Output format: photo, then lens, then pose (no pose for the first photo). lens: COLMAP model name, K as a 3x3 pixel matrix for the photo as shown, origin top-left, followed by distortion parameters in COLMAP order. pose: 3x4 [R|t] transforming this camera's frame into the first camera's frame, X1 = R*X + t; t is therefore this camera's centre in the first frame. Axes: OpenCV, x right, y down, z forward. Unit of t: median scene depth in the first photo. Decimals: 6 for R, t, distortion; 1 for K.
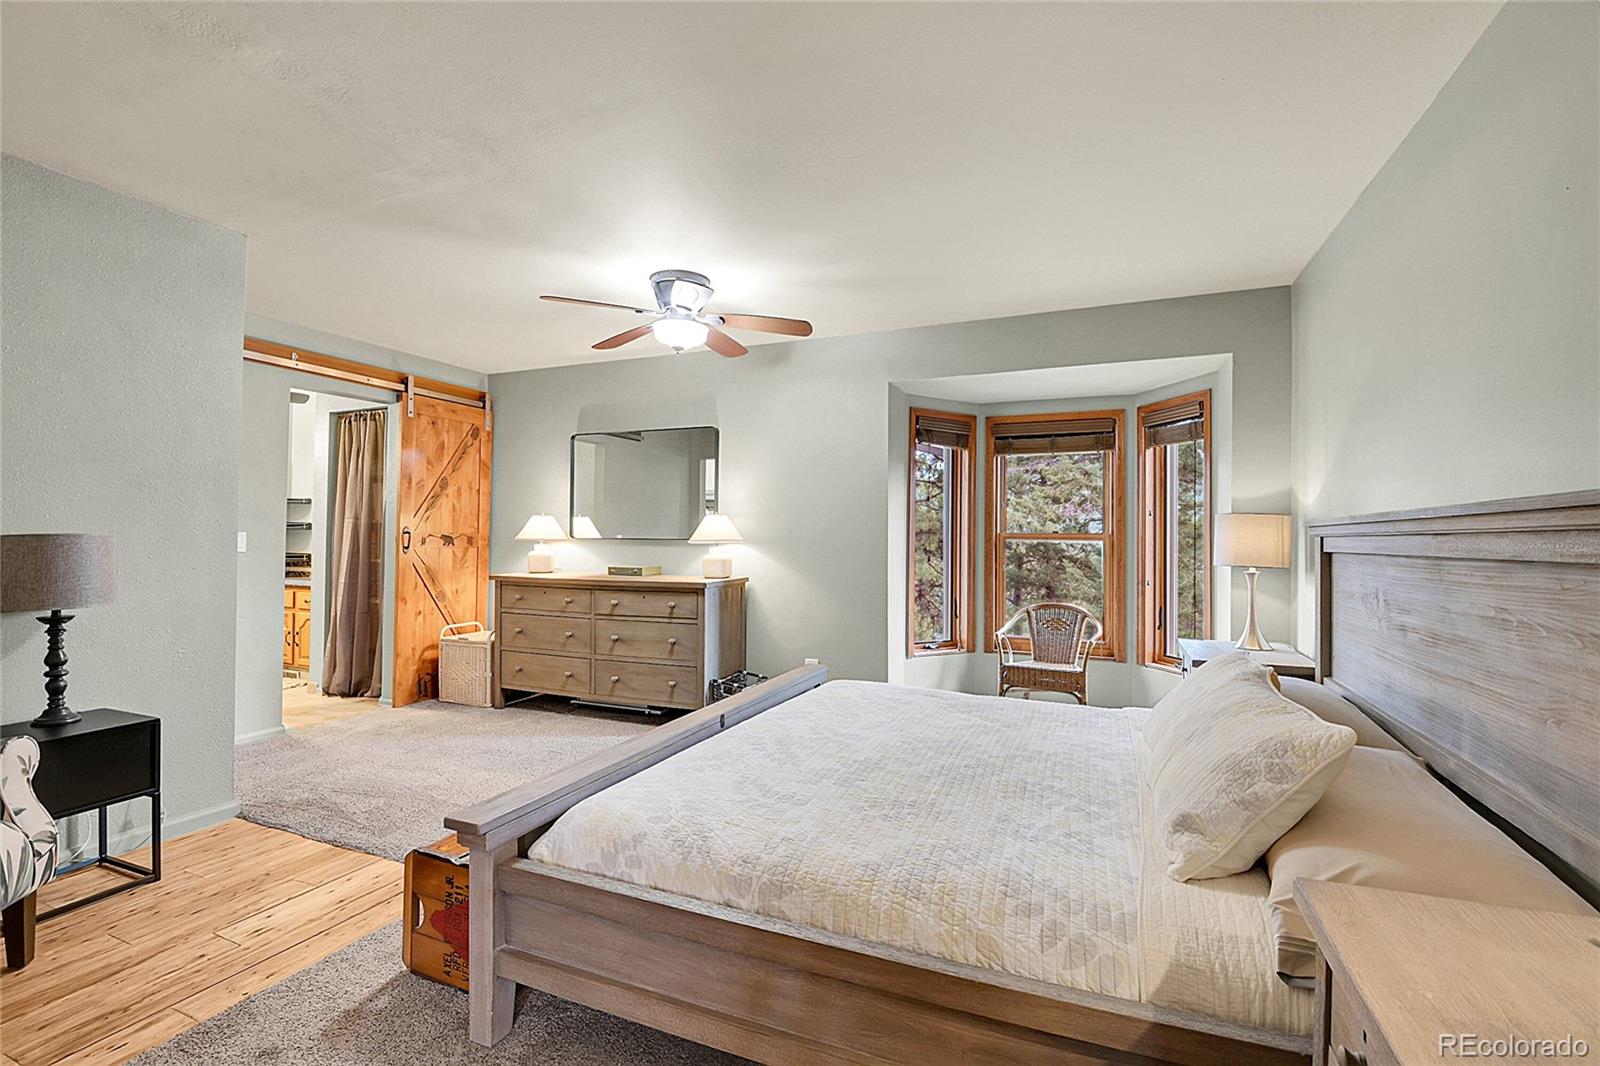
lens RADIAL K [[709.2, 0, 791.8], [0, 709.2, 526.1], [0, 0, 1]] dist [0.006543, -0.020397]
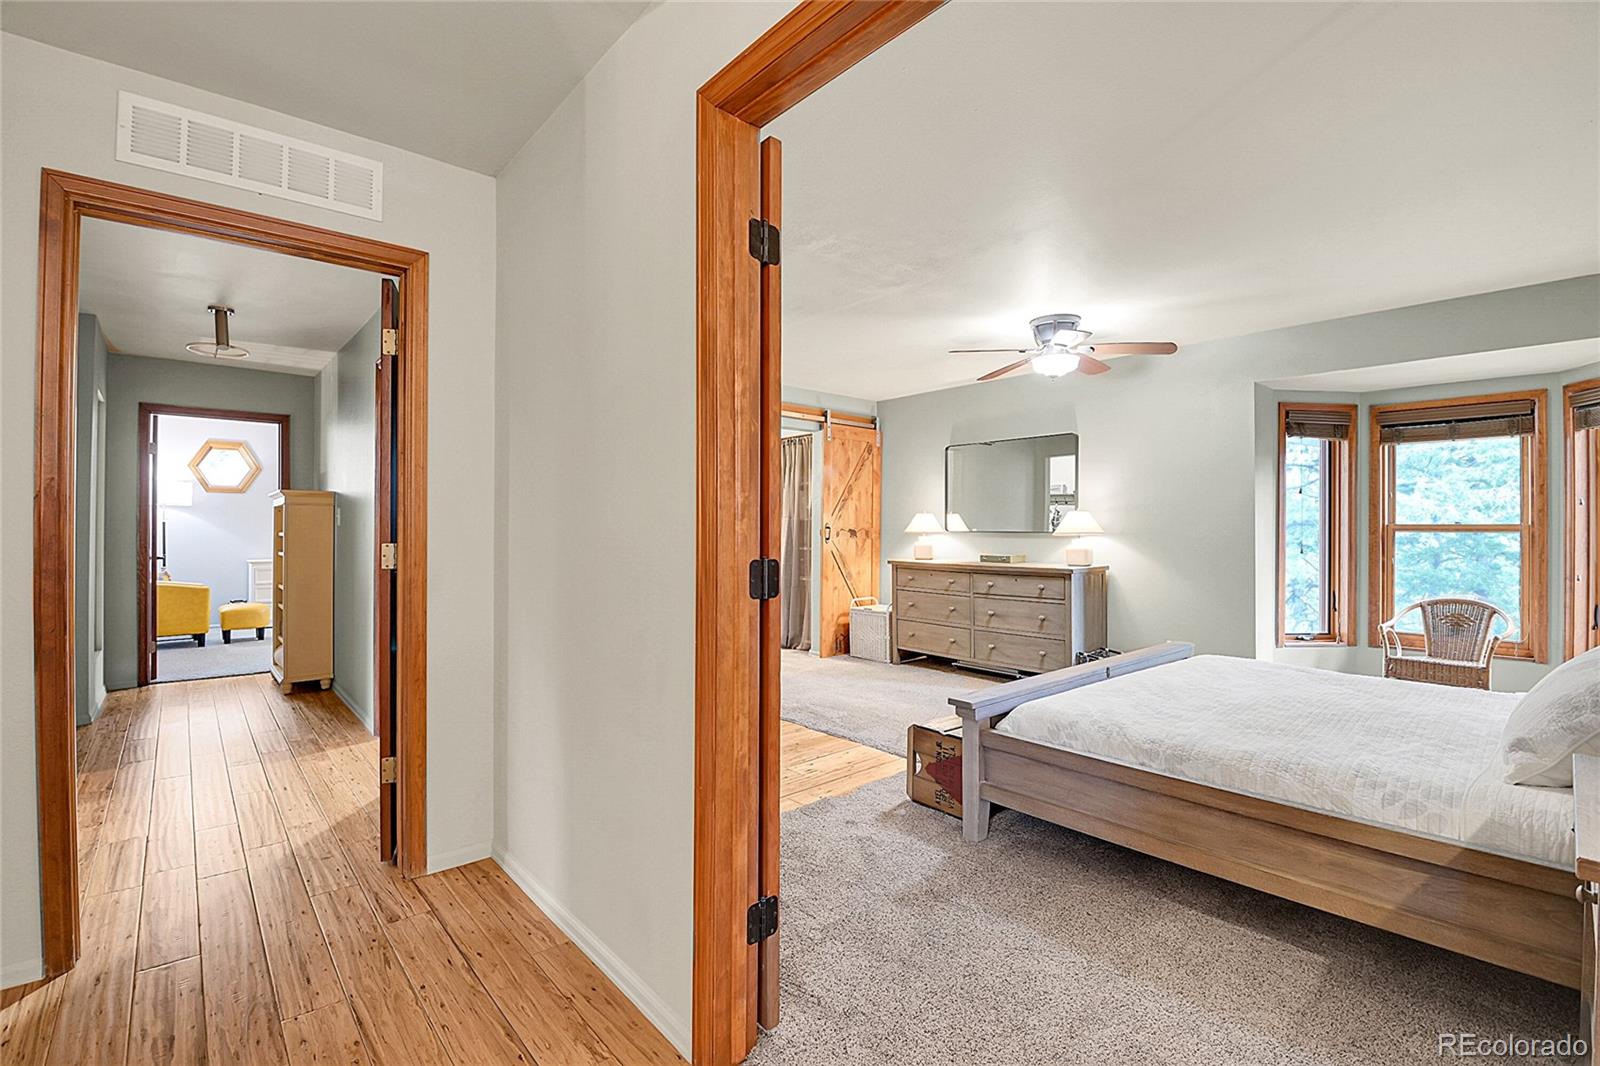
lens RADIAL K [[709.2, 0, 791.8], [0, 709.2, 526.1], [0, 0, 1]] dist [0.006543, -0.020397]
pose [[0.905985, -0.006435, -0.423261, -0.040030], [0.010604, 0.999916, 0.007494, -0.004531], [0.423177, -0.011278, 0.905977, -0.237286]]
